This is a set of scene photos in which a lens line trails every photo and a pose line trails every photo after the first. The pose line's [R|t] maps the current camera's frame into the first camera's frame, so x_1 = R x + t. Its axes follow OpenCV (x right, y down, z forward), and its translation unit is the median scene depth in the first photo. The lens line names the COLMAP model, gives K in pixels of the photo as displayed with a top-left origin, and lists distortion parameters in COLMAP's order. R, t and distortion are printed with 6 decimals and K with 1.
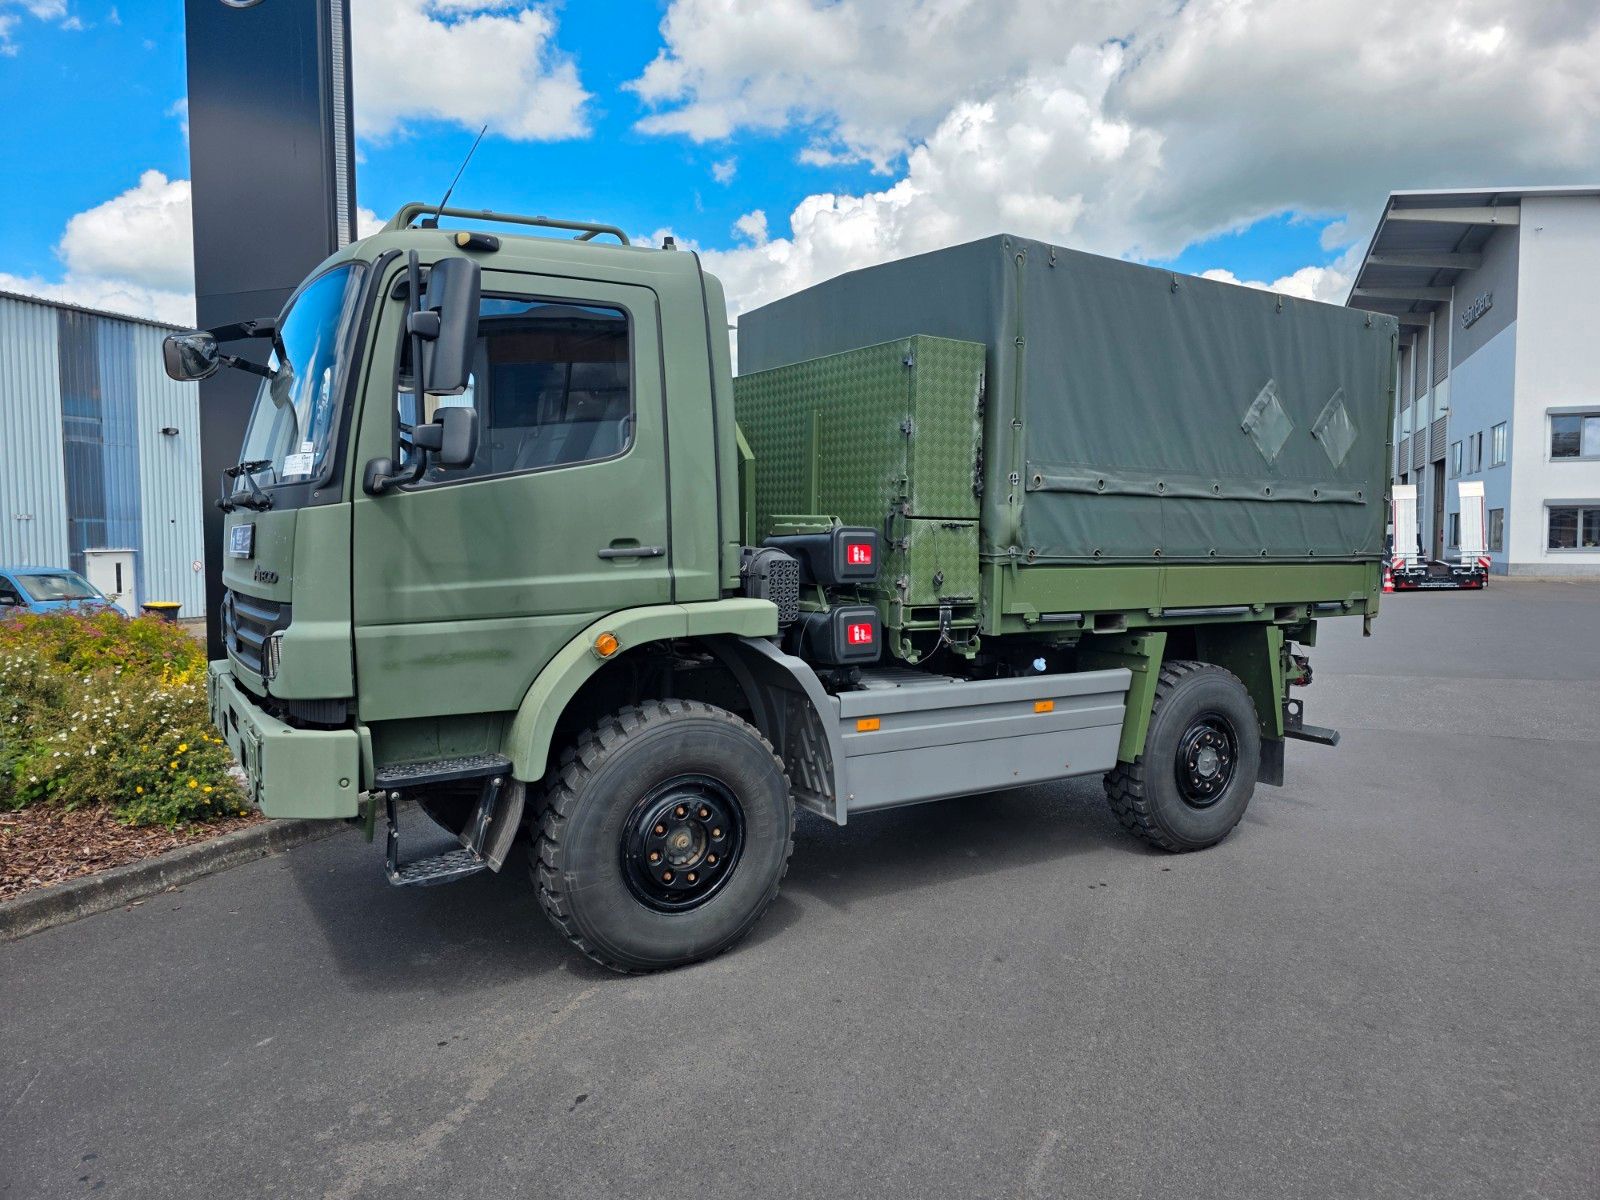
lens RADIAL K [[1085.5, 0, 836.3], [0, 1085.5, 600.0], [0, 0, 1]] dist [0.063810, -0.056757]
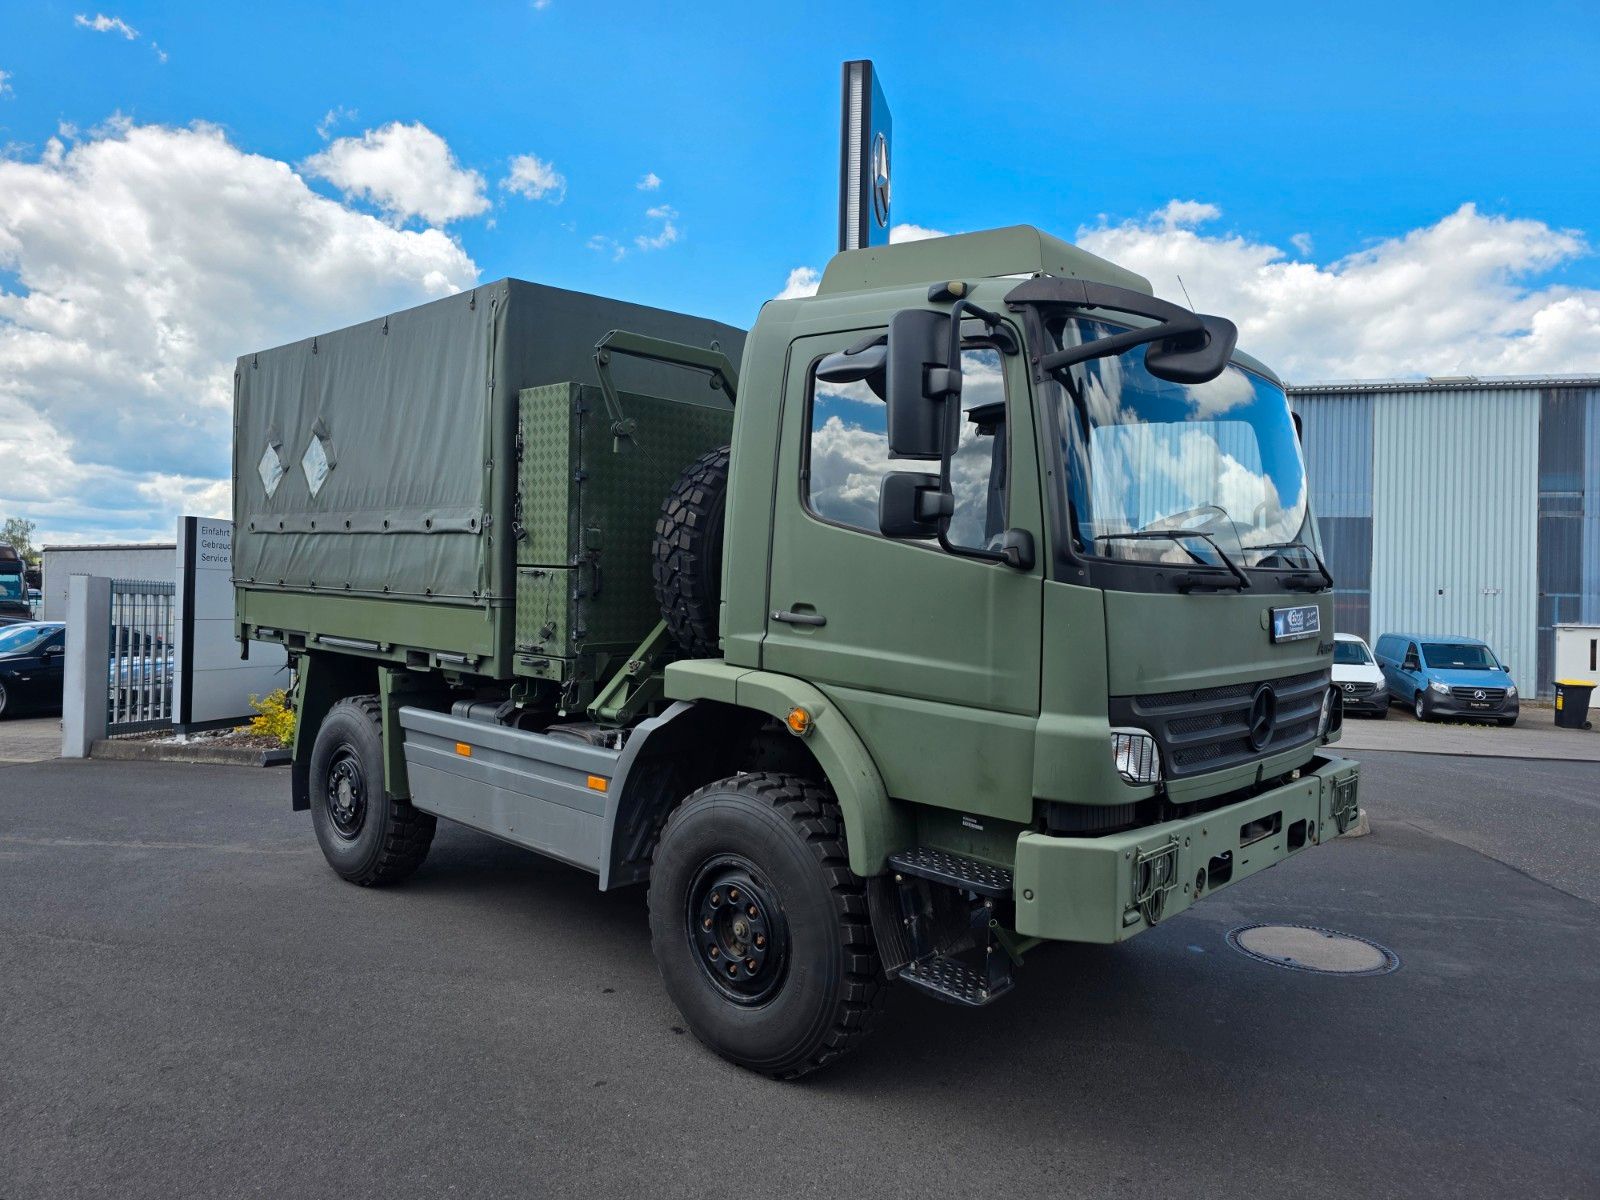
lens RADIAL K [[1082.8, 0, 804.4], [0, 1082.8, 599.0], [0, 0, 1]] dist [0.061755, -0.052014]
pose [[0.123183, 0.003928, -0.992376, 1.211708], [-0.077290, 0.996993, -0.005647, -0.056262], [0.989370, 0.077396, 0.123116, 1.118633]]
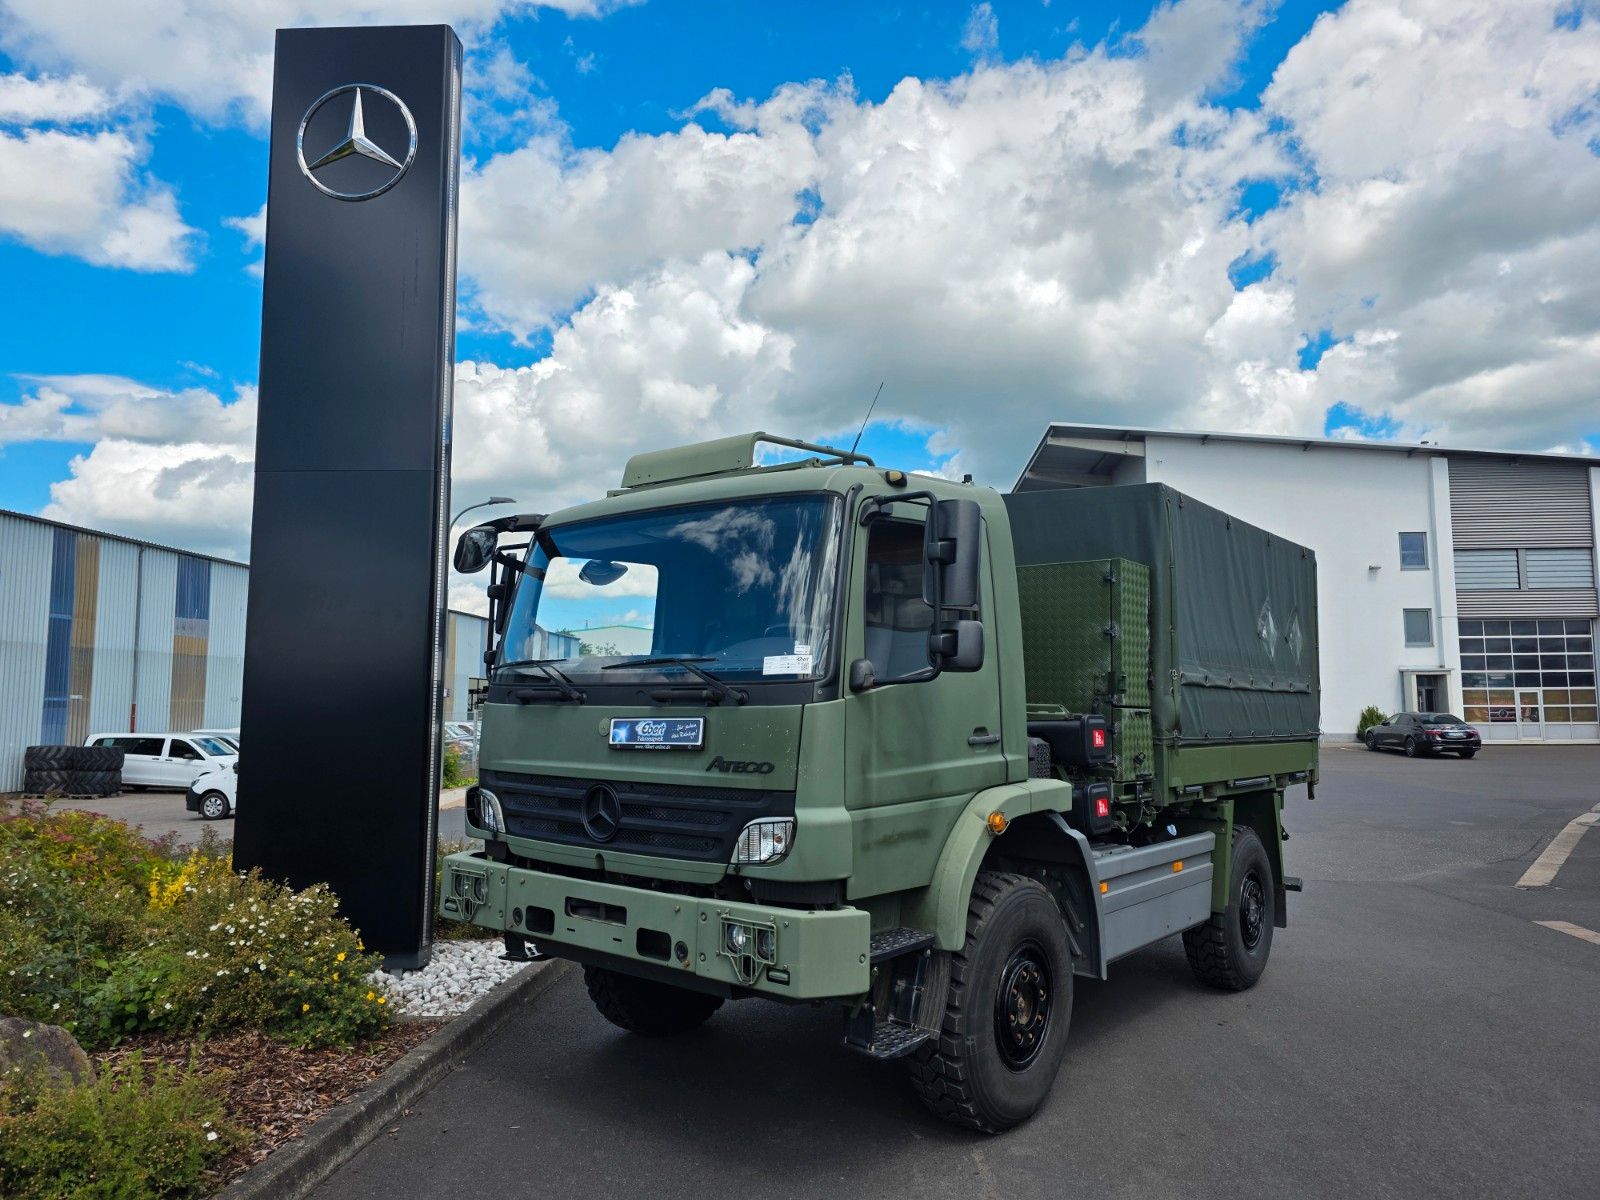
lens RADIAL K [[1085.5, 0, 836.3], [0, 1085.5, 611.7], [0, 0, 1]] dist [0.063810, -0.056757]
pose [[0.948897, 0.027260, 0.314408, -0.579121], [0.018824, 0.989599, -0.142613, -0.013988], [-0.315025, 0.141243, 0.938514, -0.036265]]
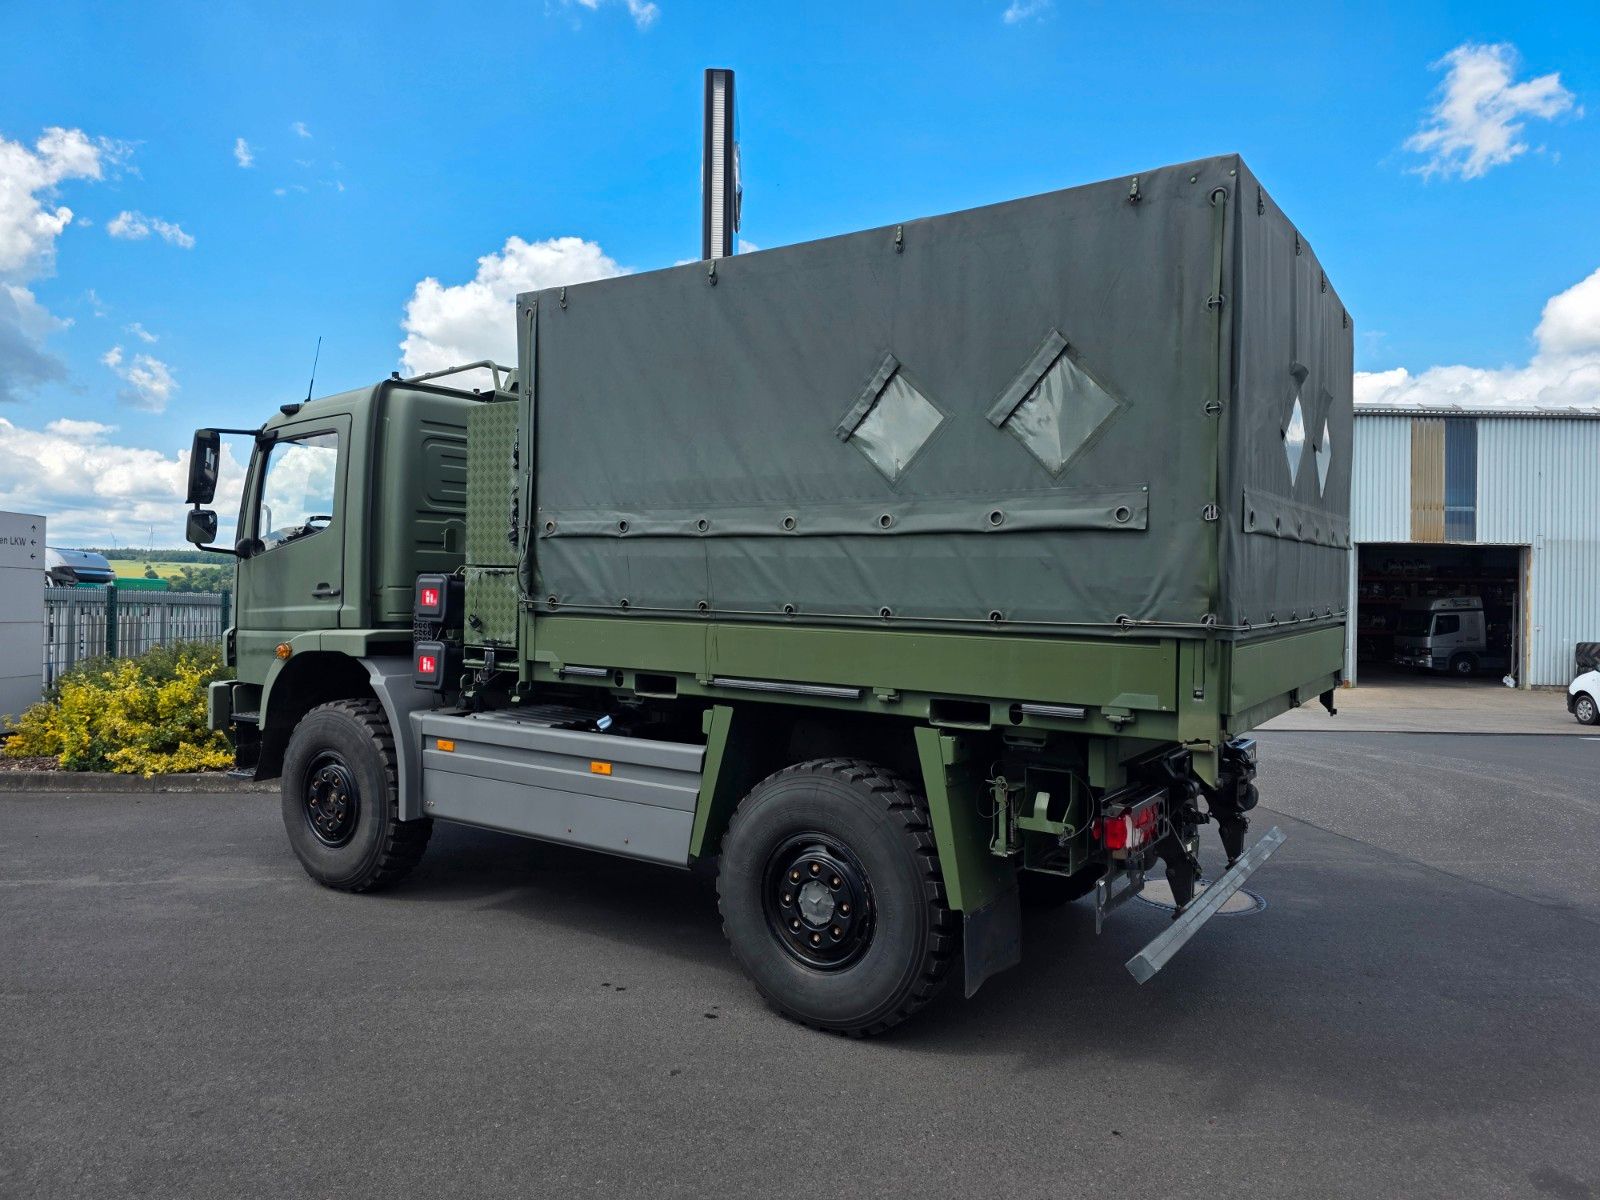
lens RADIAL K [[1082.8, 0, 818.3], [0, 1082.8, 602.7], [0, 0, 1]] dist [0.061755, -0.052014]
pose [[0.382564, 0.009971, -0.923875, 1.197765], [-0.070183, 0.997366, -0.018297, -0.041278], [0.921260, 0.071840, 0.382256, 0.867493]]
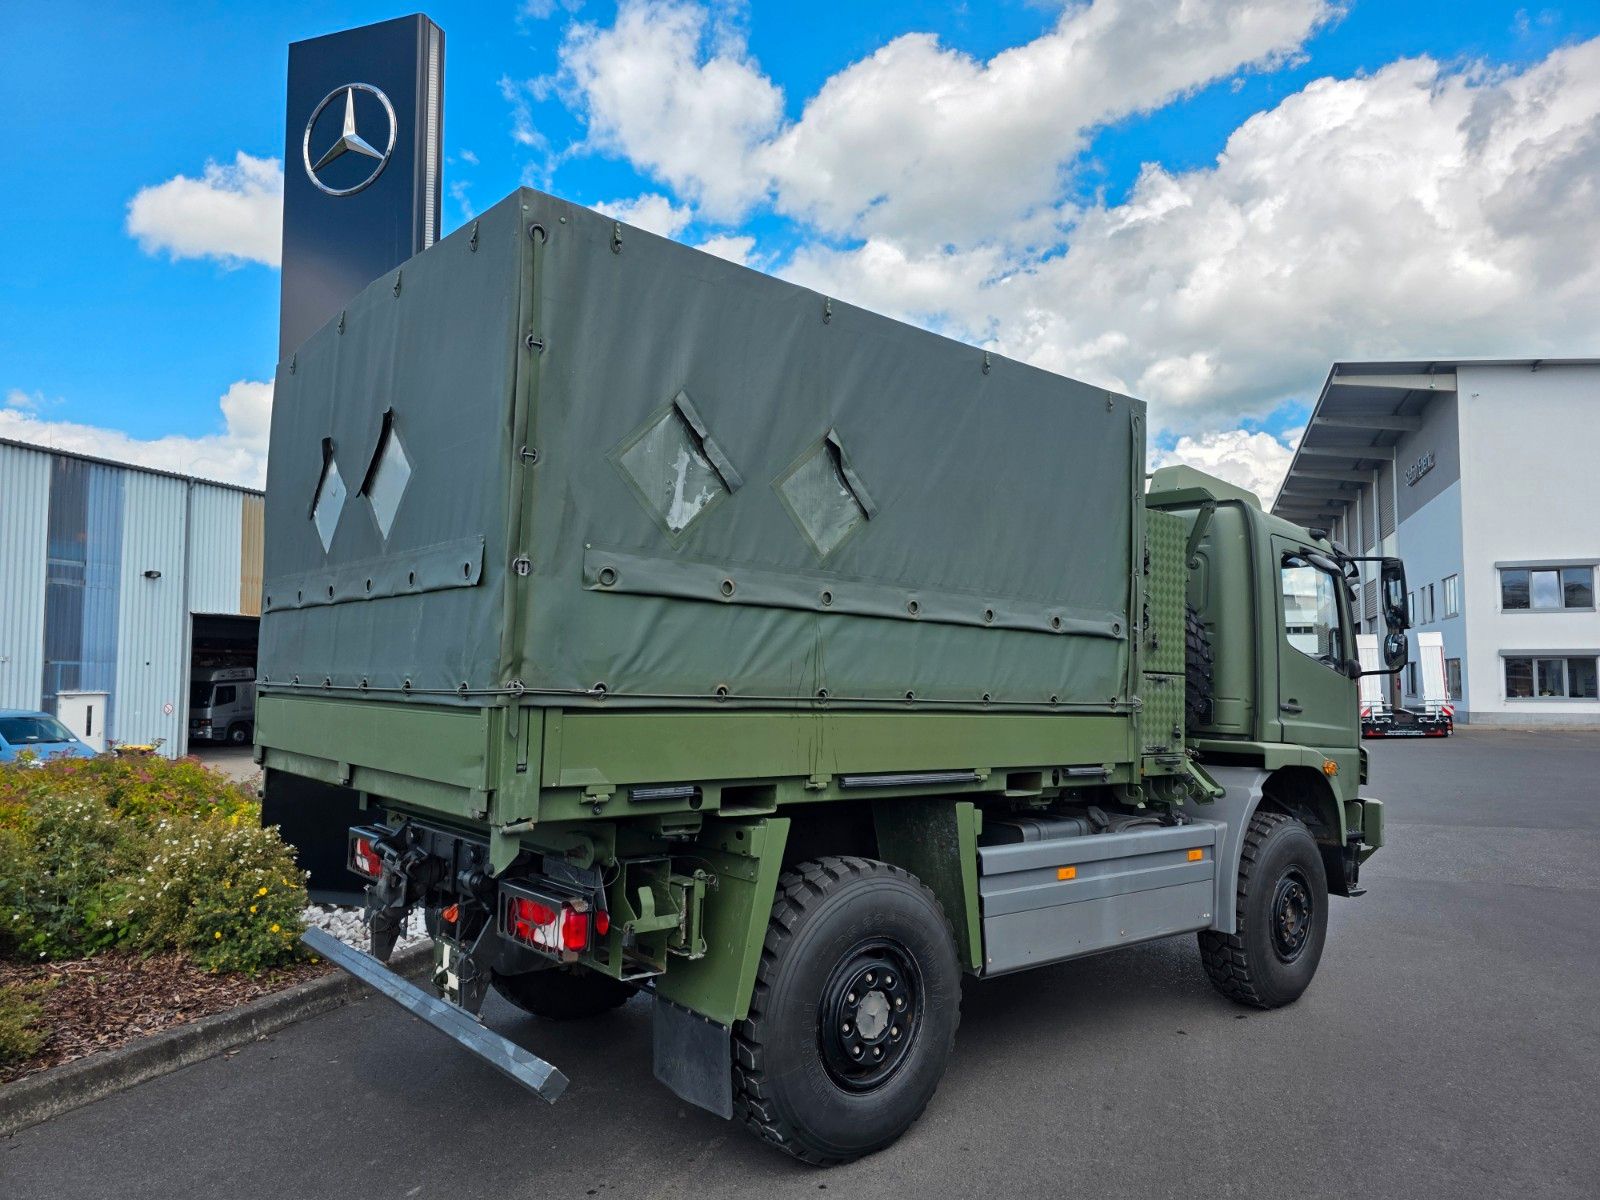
lens RADIAL K [[1085.5, 0, 815.9], [0, 1085.5, 614.9], [0, 0, 1]] dist [0.063810, -0.056757]
pose [[0.999665, 0.006657, 0.025015, -0.133051], [-0.003678, 0.993093, -0.117269, -0.002800], [-0.025623, 0.117137, 0.992785, -0.049342]]
